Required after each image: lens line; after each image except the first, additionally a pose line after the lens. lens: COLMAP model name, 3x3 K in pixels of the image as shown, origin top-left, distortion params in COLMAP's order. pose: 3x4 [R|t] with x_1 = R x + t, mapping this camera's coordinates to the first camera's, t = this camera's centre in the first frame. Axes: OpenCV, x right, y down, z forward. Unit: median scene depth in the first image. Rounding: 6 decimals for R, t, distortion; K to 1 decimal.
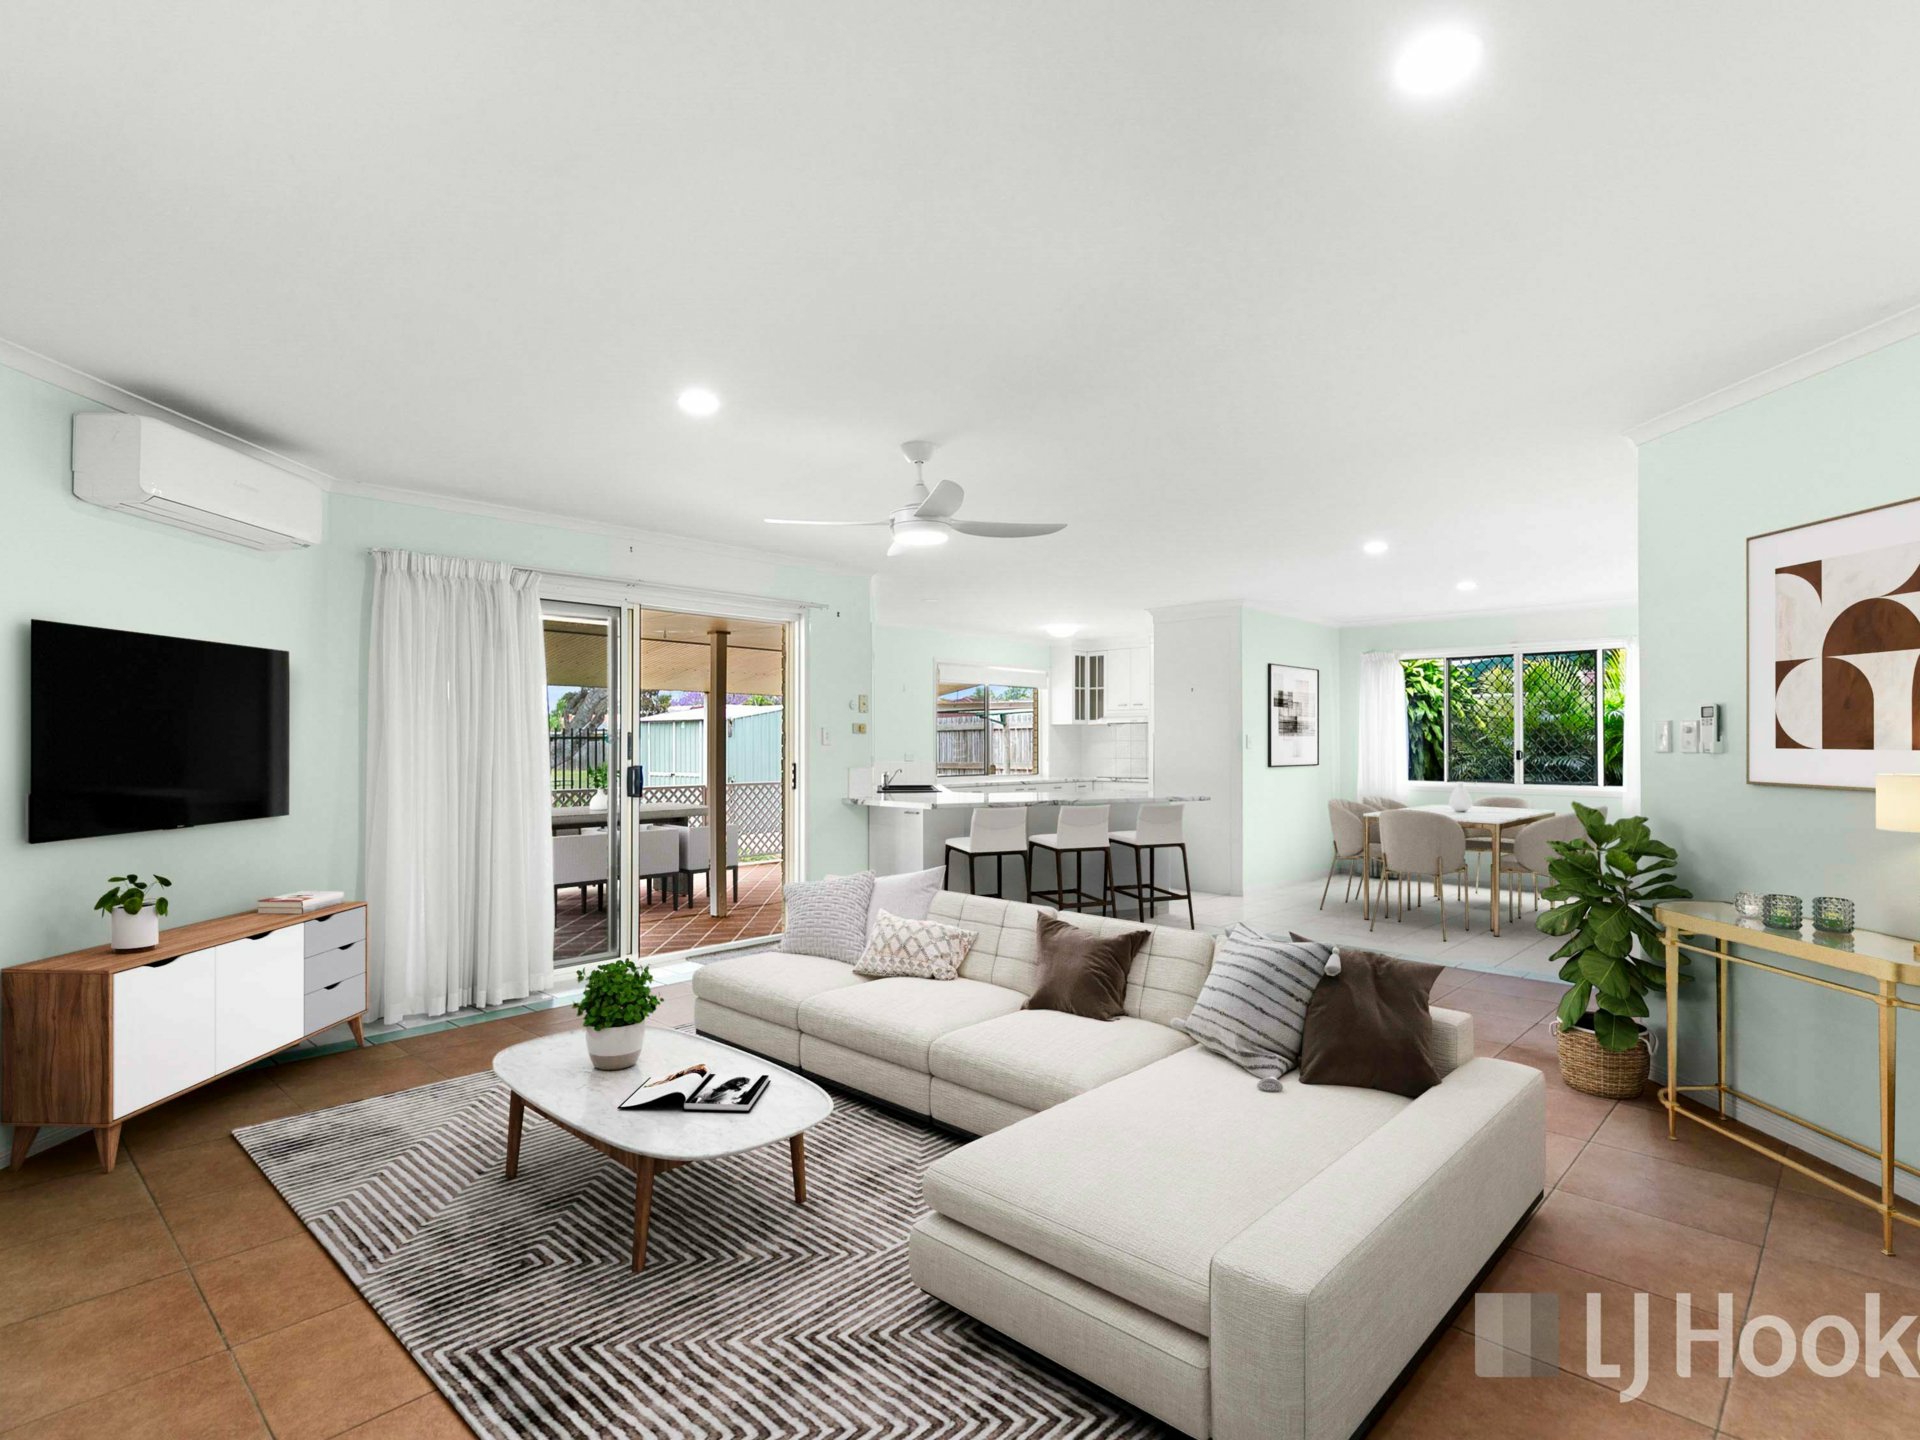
lens RADIAL K [[978.0, 0, 963.8], [0, 978.0, 730.3], [0, 0, 1]] dist [0.004090, 0.000504]
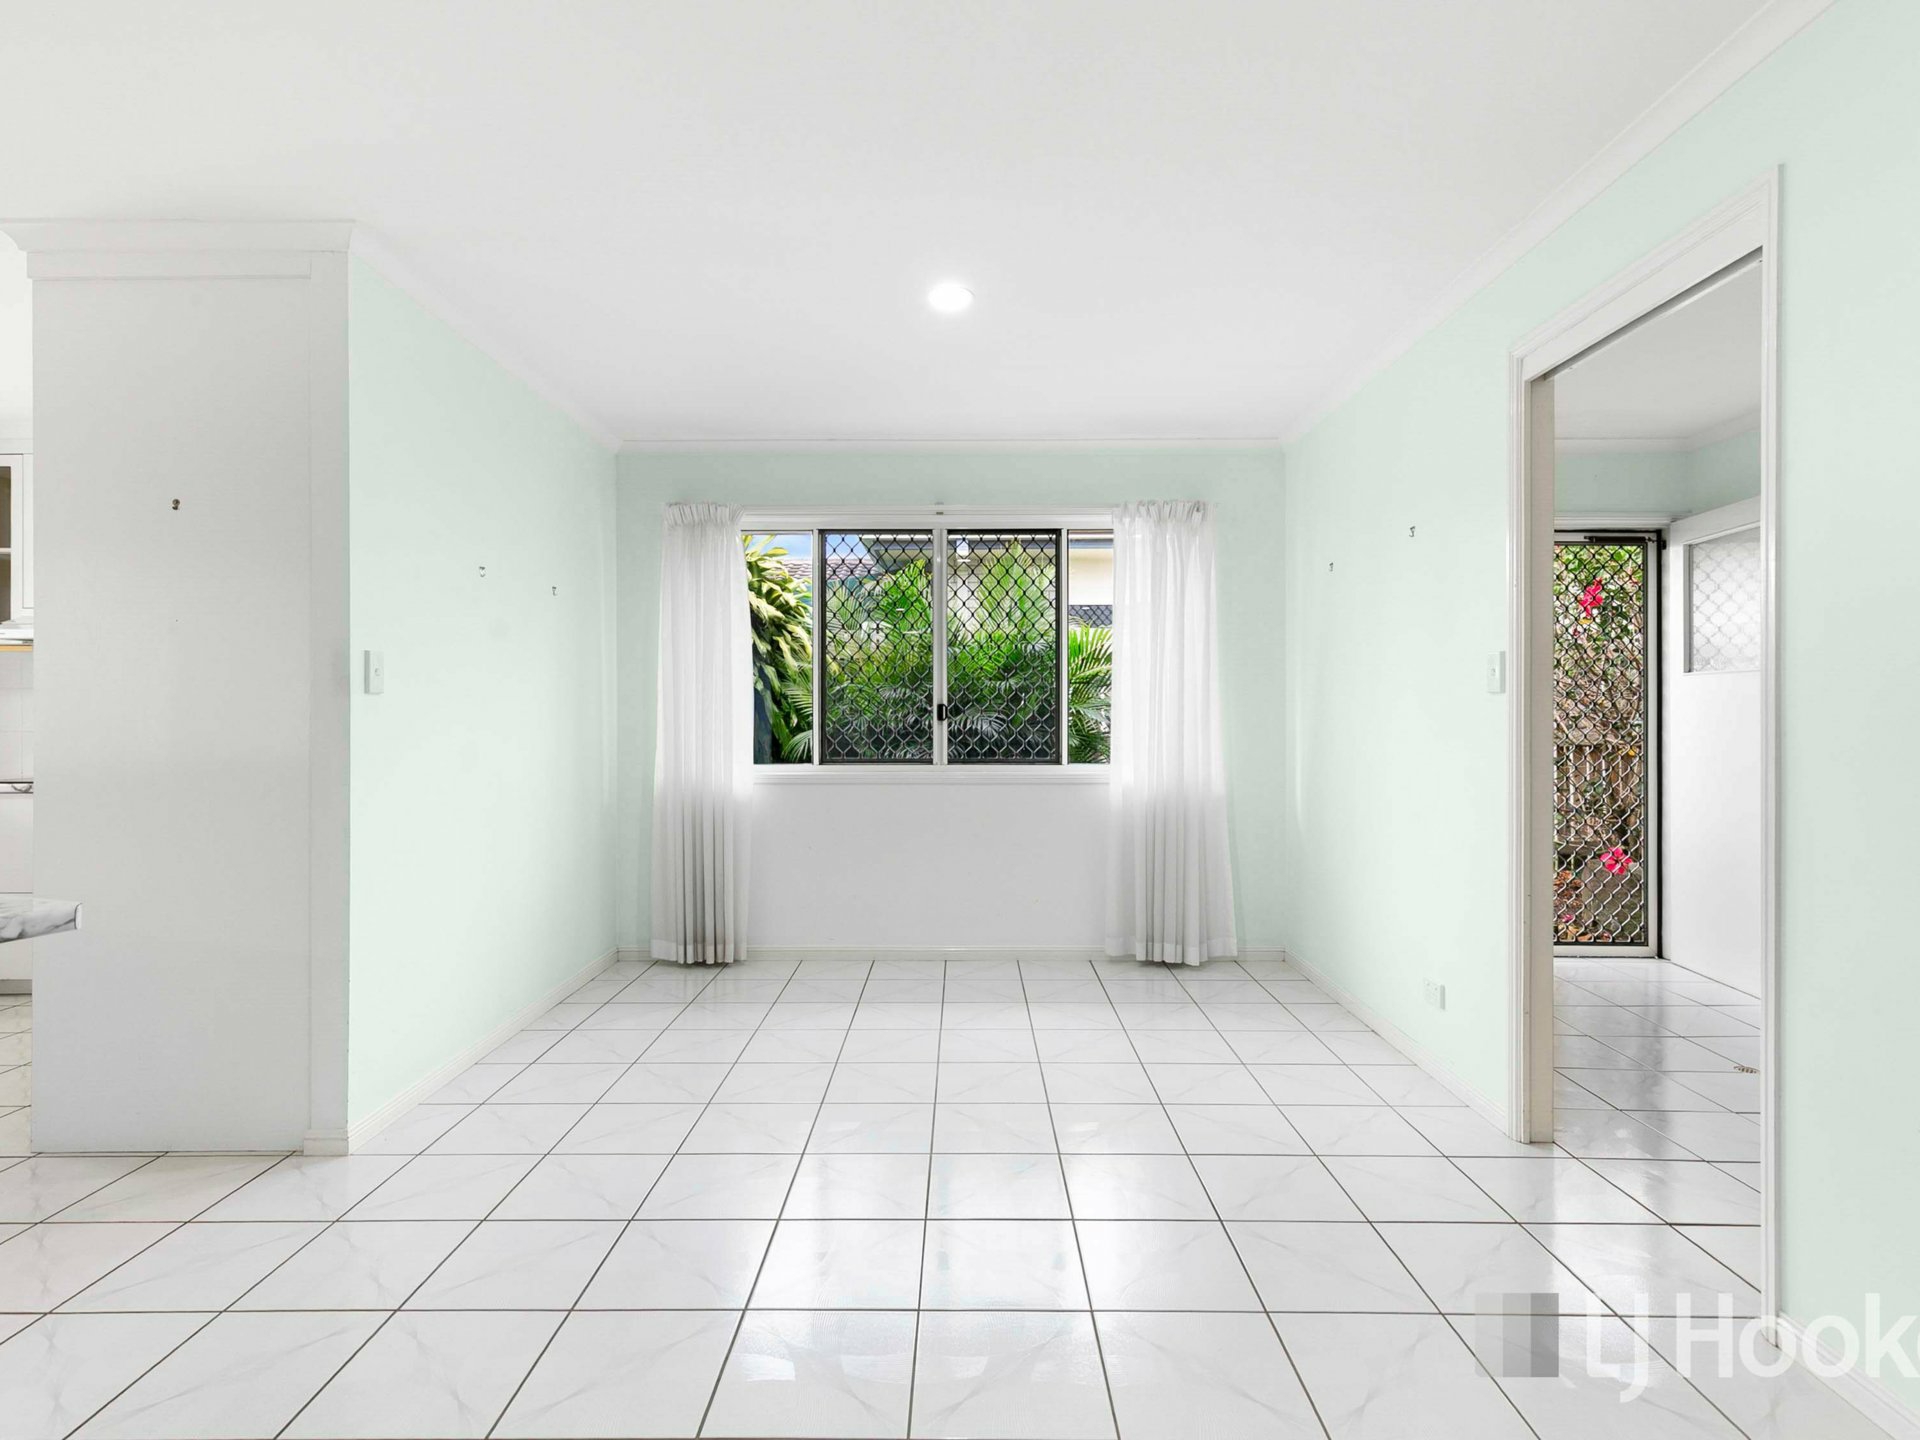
lens RADIAL K [[978.0, 0, 968.7], [0, 978.0, 711.3], [0, 0, 1]] dist [0.004090, 0.000504]
pose [[0.724052, -0.002269, 0.689742, 0.152645], [-0.008197, 0.999896, 0.011894, 0.013335], [-0.689697, -0.014266, 0.723958, 0.459408]]
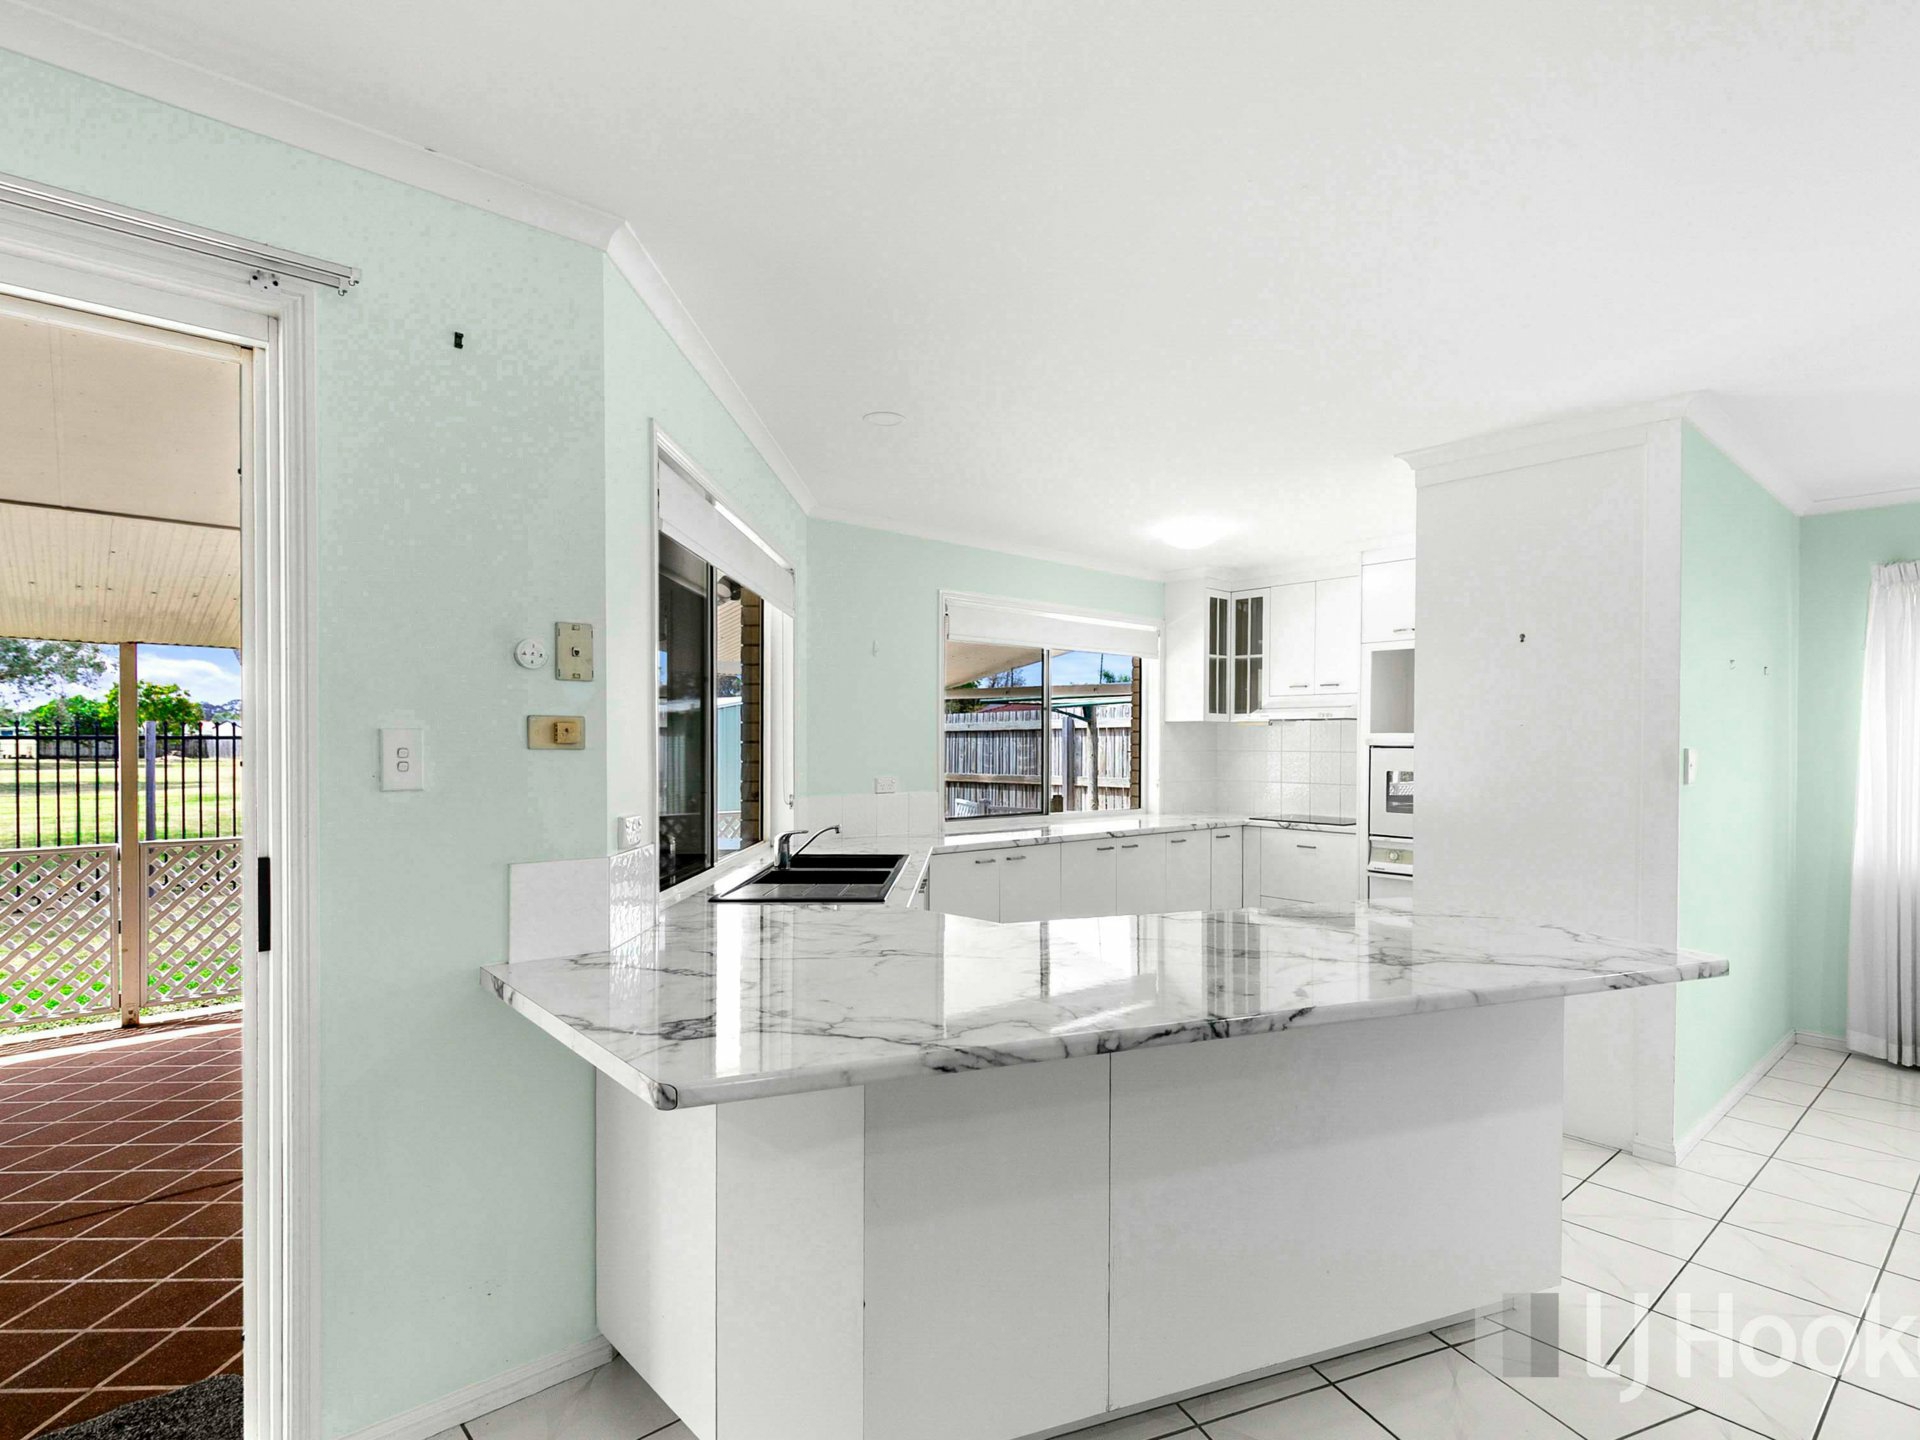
lens RADIAL K [[978.0, 0, 974.1], [0, 978.0, 748.9], [0, 0, 1]] dist [0.004090, 0.000504]
pose [[0.995688, 0.006622, -0.092530, 0.032555], [-0.004606, 0.999748, 0.021984, -0.002306], [0.092652, -0.021463, 0.995467, 0.432266]]
